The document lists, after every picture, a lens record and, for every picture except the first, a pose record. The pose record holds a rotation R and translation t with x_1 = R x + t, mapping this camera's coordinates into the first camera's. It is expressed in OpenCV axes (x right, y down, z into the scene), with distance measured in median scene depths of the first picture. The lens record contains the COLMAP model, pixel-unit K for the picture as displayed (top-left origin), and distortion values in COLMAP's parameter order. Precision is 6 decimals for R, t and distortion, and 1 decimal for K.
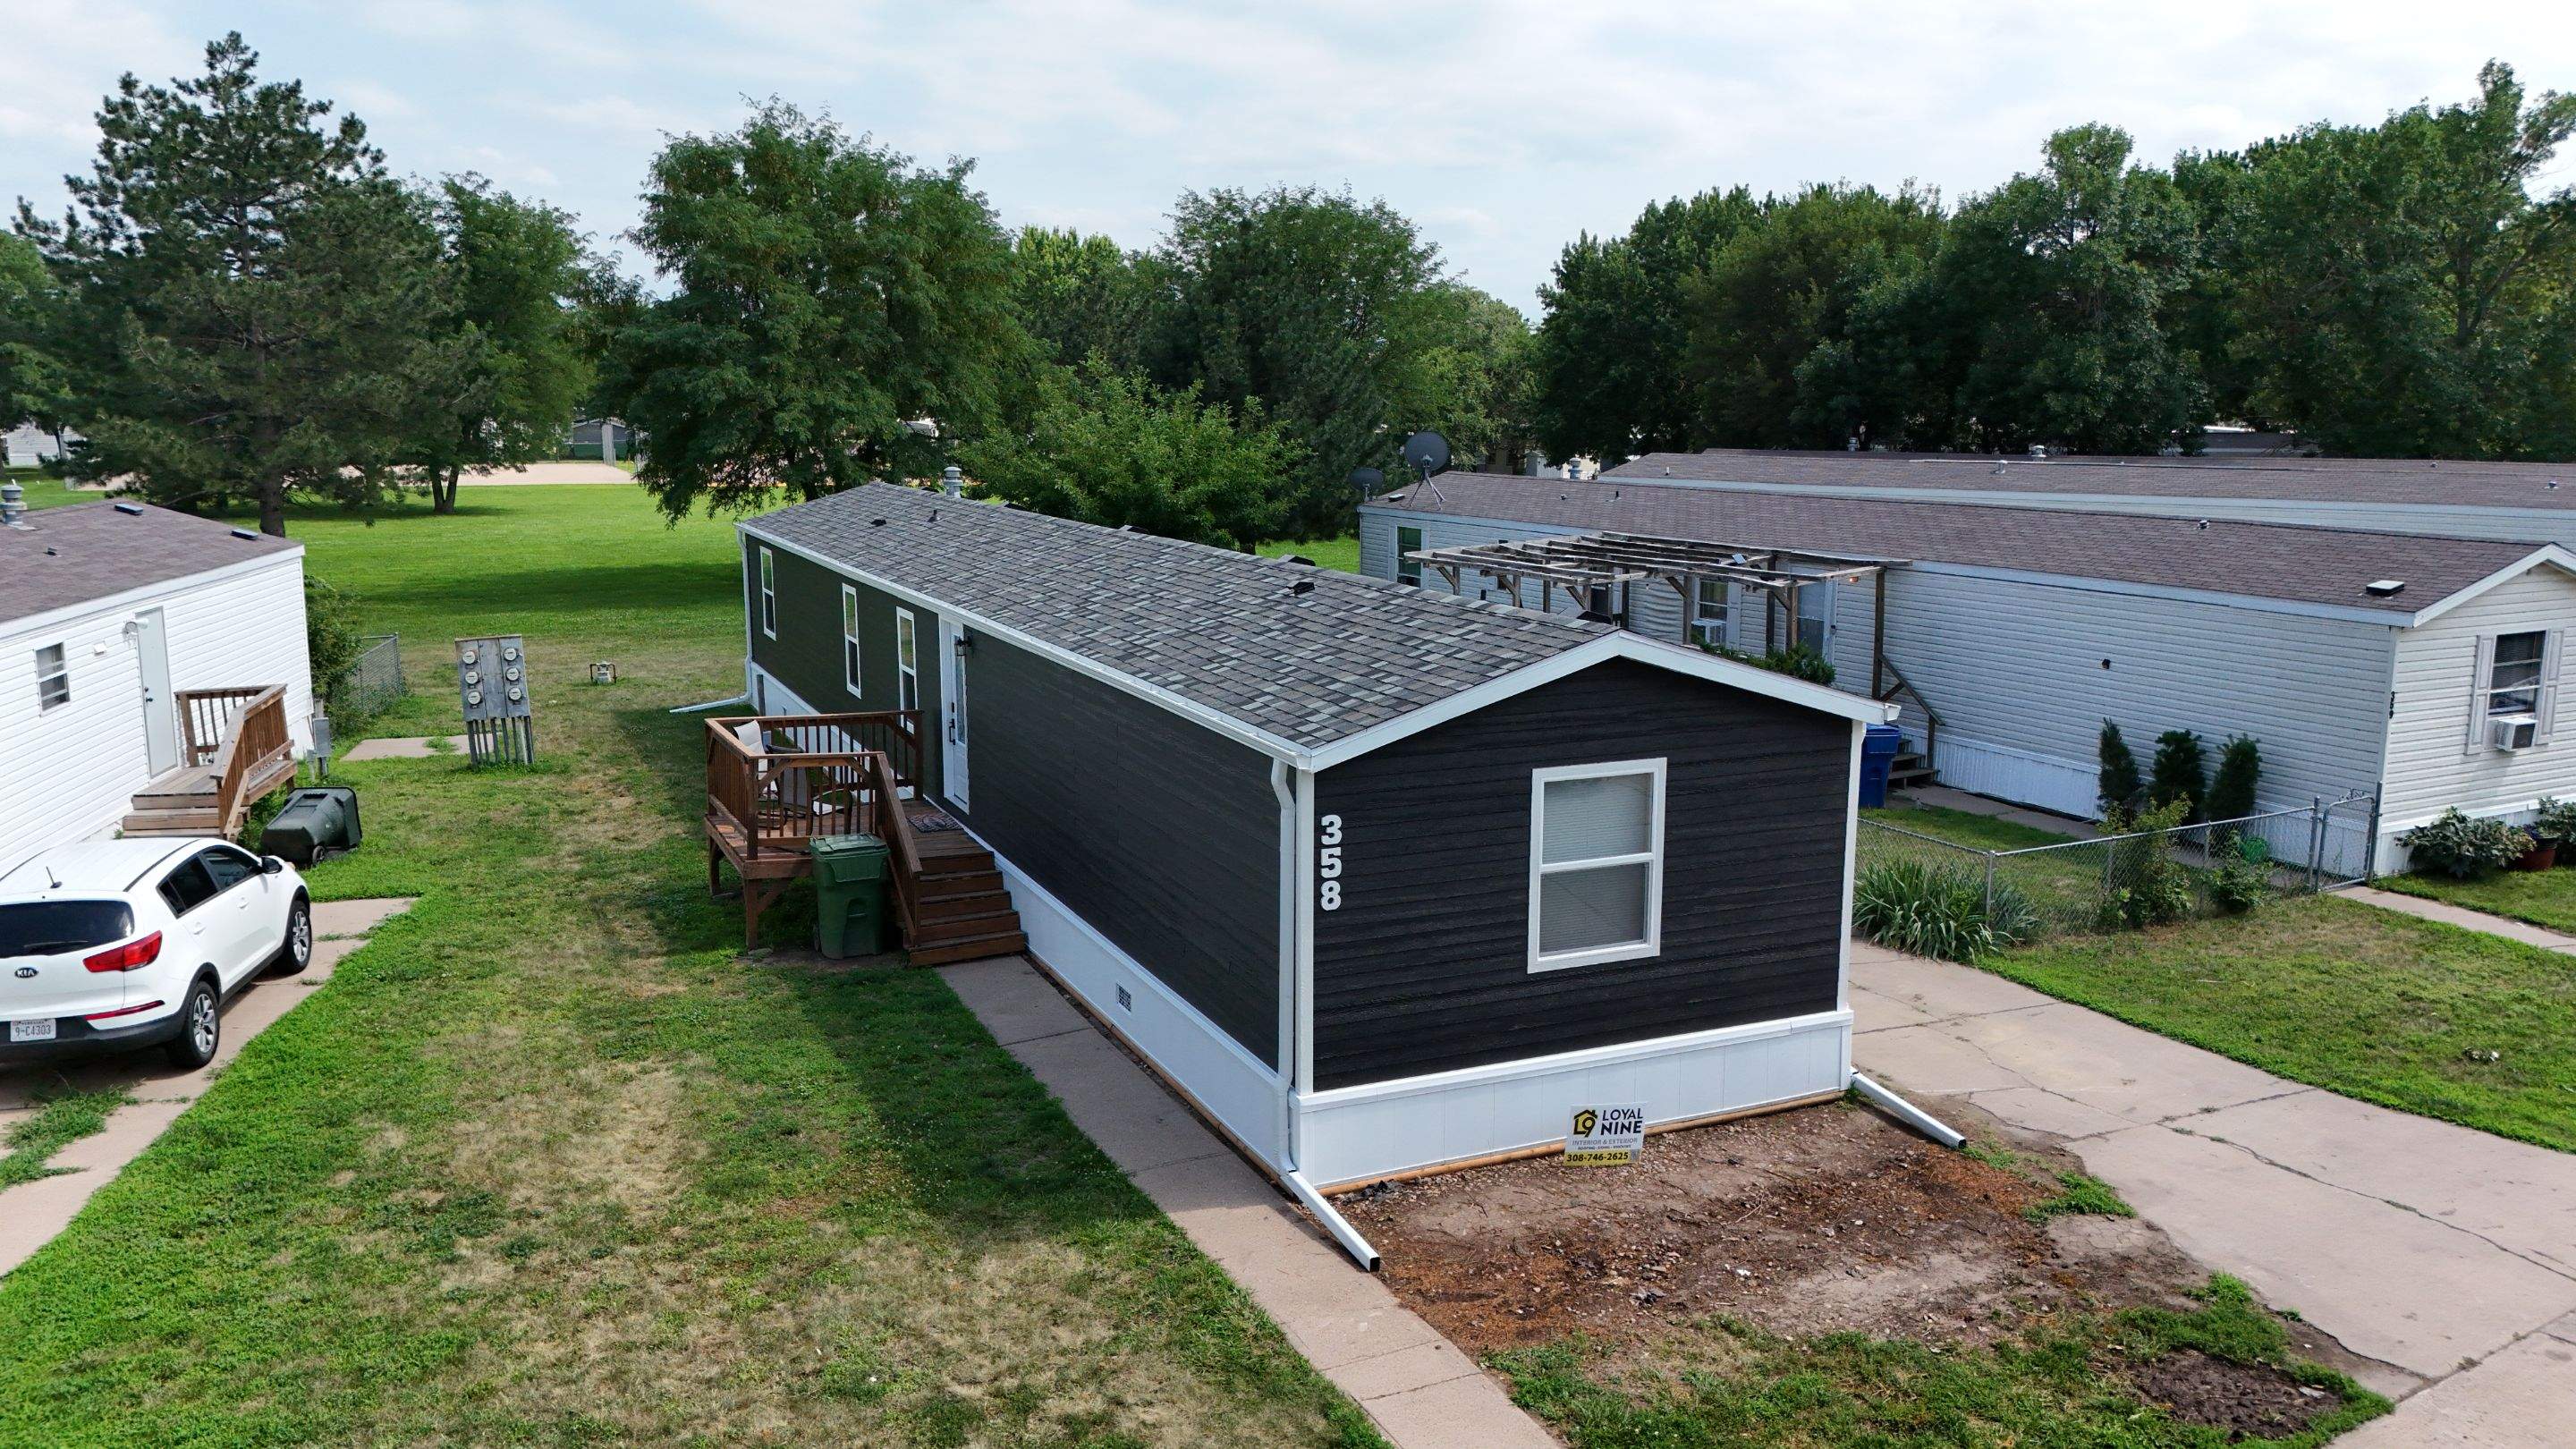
lens RADIAL K [[1853.2, 0, 1288.0], [0, 1853.2, 724.5], [0, 0, 1]] dist [0.160695, -0.225147]
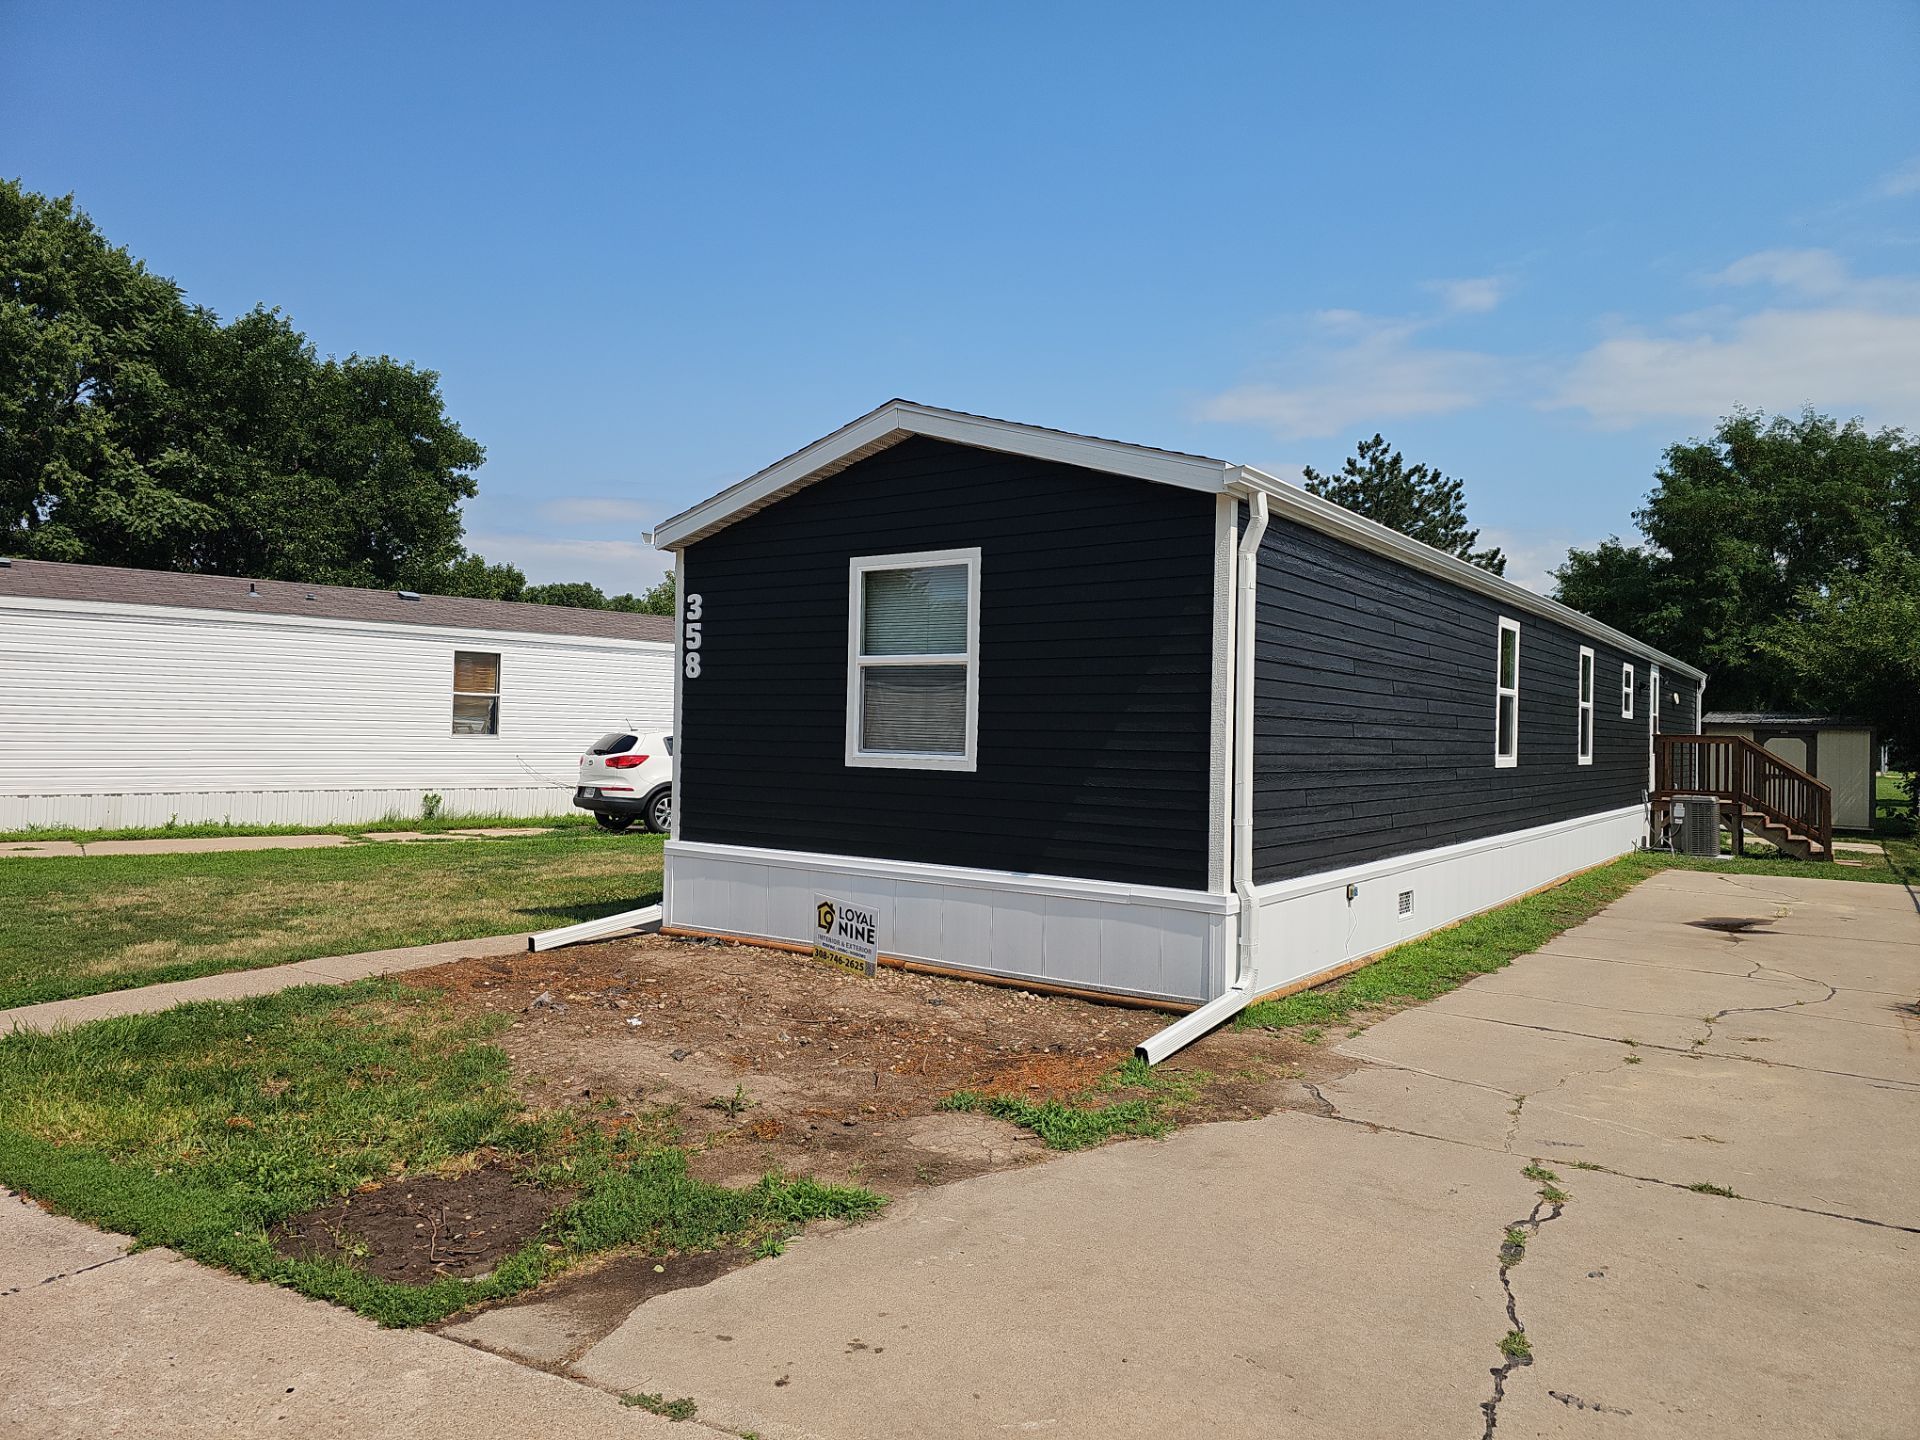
lens RADIAL K [[1228.9, 0, 960.0], [0, 1228.9, 720.0], [0, 0, 1]] dist [0.006098, -0.001063]
pose [[0.487385, -0.004487, -0.873176, 0.532855], [-0.165149, 0.981465, -0.097225, 0.118836], [0.857428, 0.191590, 0.477610, 0.536036]]
